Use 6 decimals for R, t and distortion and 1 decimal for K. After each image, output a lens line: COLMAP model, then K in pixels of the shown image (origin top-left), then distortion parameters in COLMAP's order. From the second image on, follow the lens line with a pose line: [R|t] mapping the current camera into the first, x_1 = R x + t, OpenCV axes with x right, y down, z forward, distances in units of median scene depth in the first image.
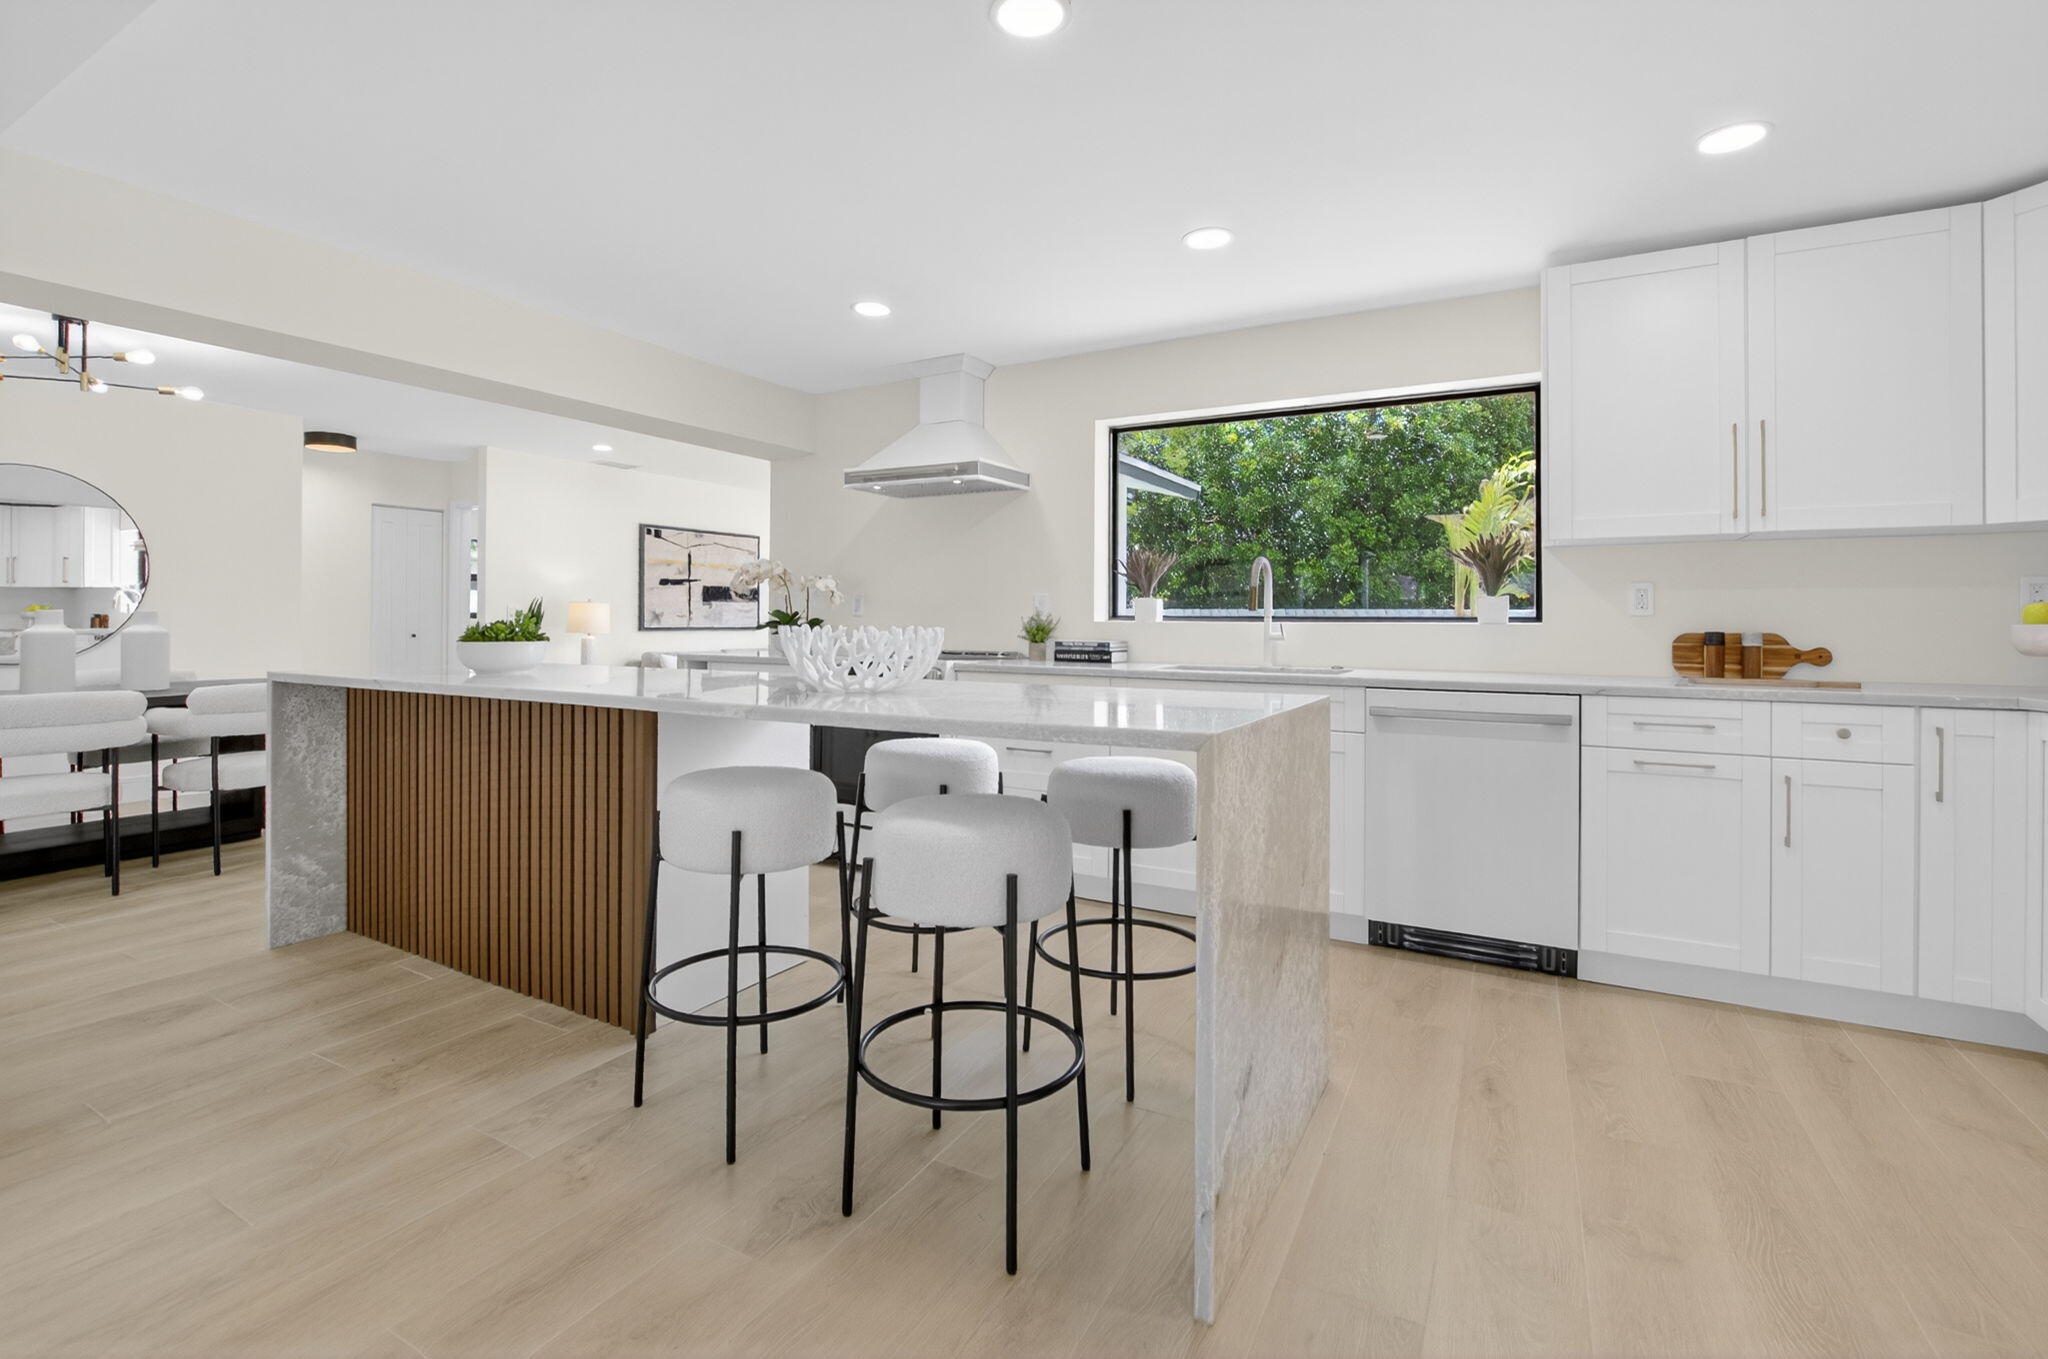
lens RADIAL K [[916.3, 0, 1008.4], [0, 916.3, 606.0], [0, 0, 1]] dist [-0.031329, 0.001129]
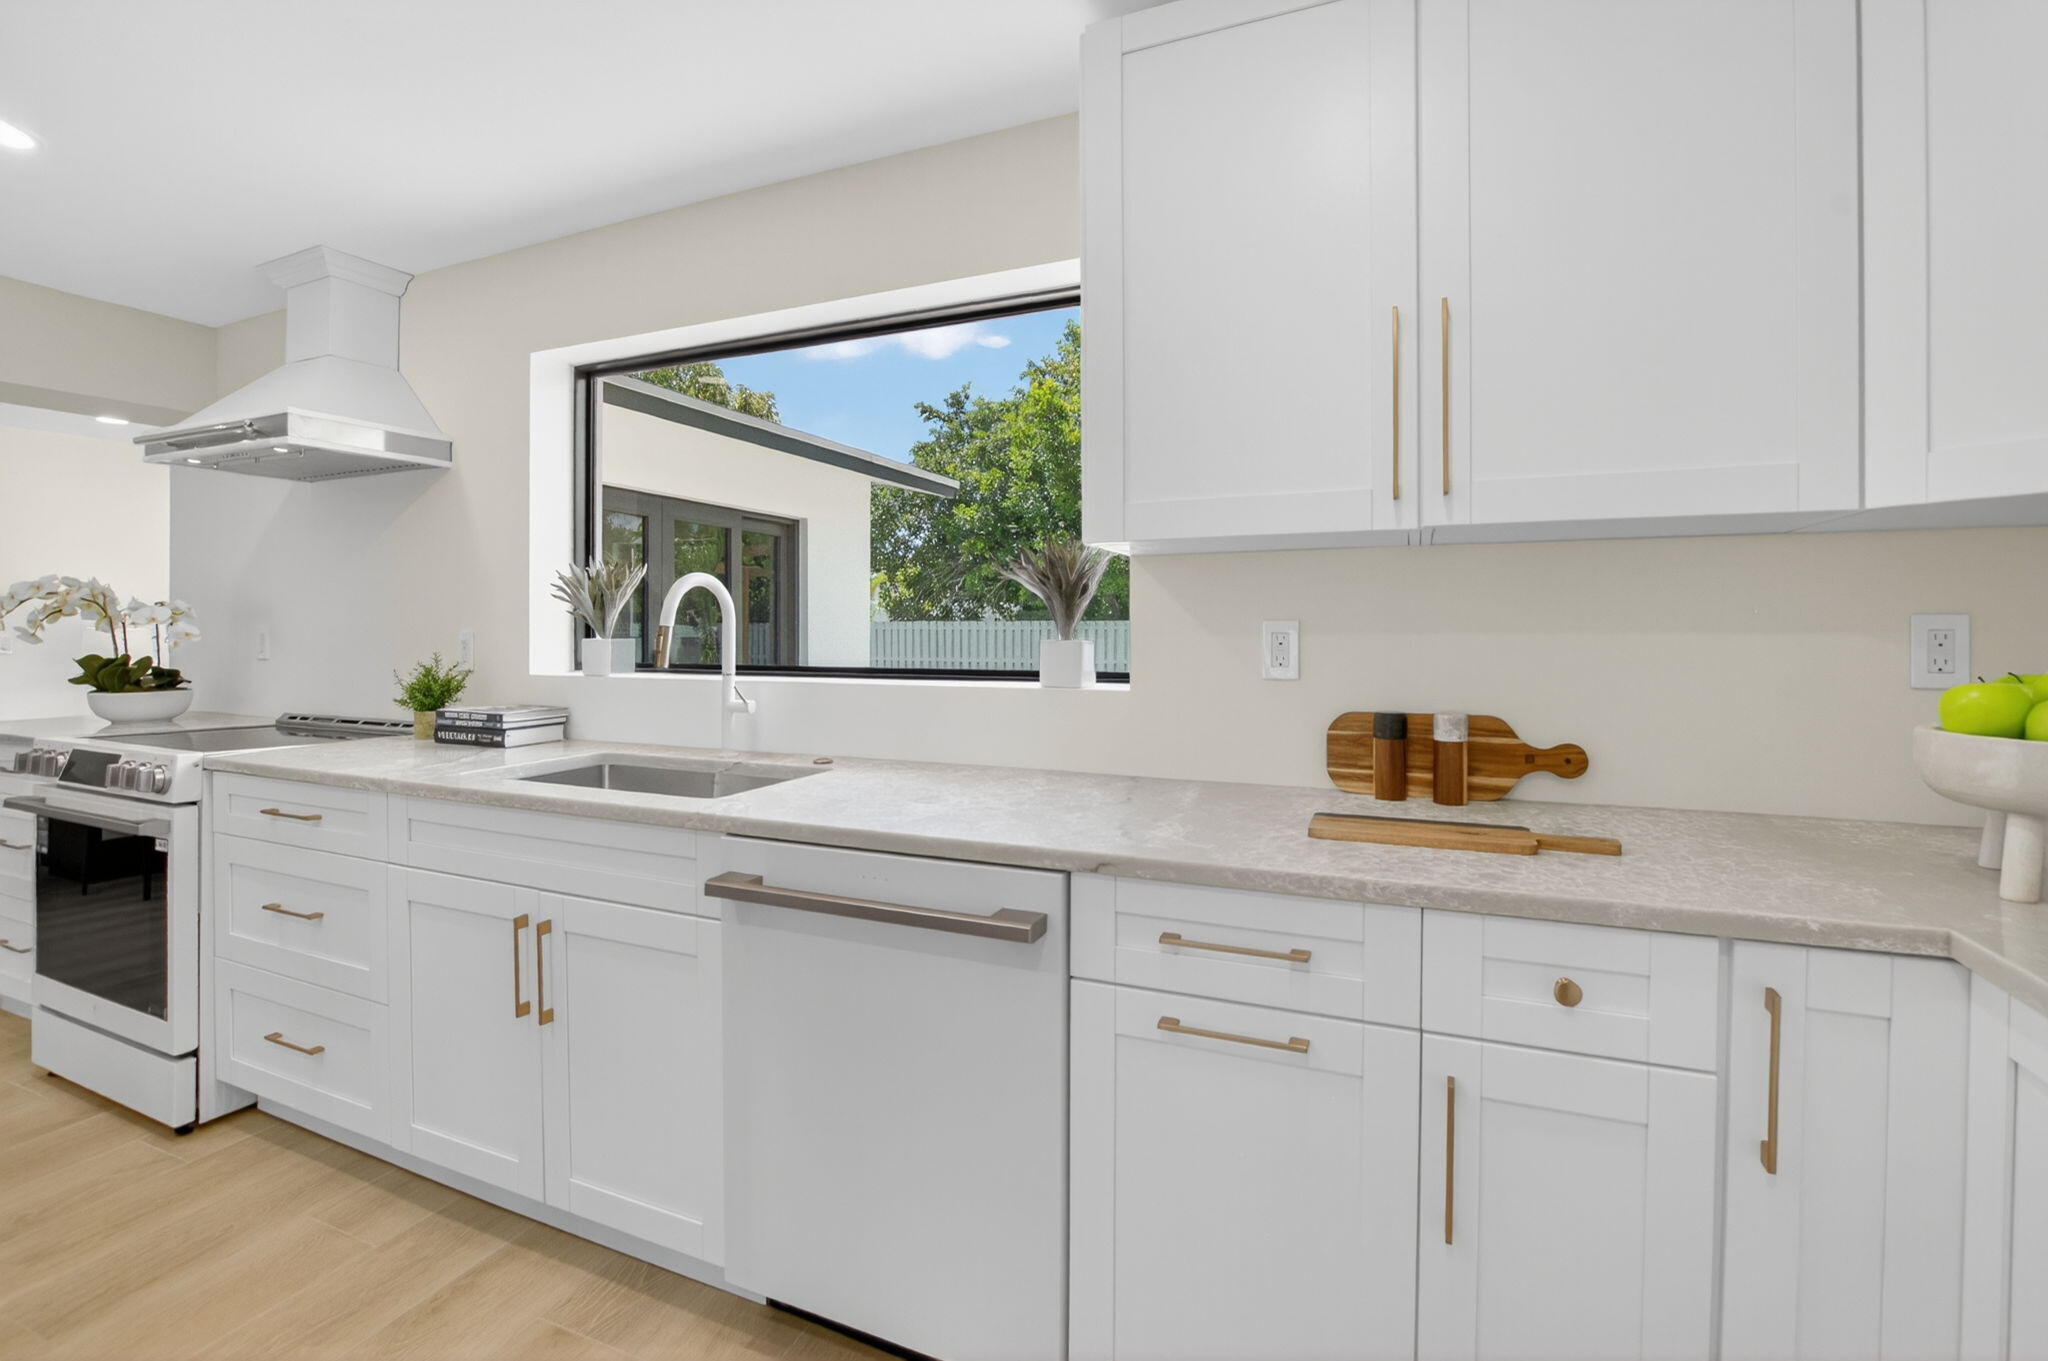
lens RADIAL K [[916.3, 0, 1017.6], [0, 916.3, 628.3], [0, 0, 1]] dist [-0.031329, 0.001129]
pose [[0.993051, -0.007212, 0.117460, 0.493622], [0.005316, 0.999851, 0.016453, -0.032283], [-0.117561, -0.015715, 0.992941, 0.476094]]
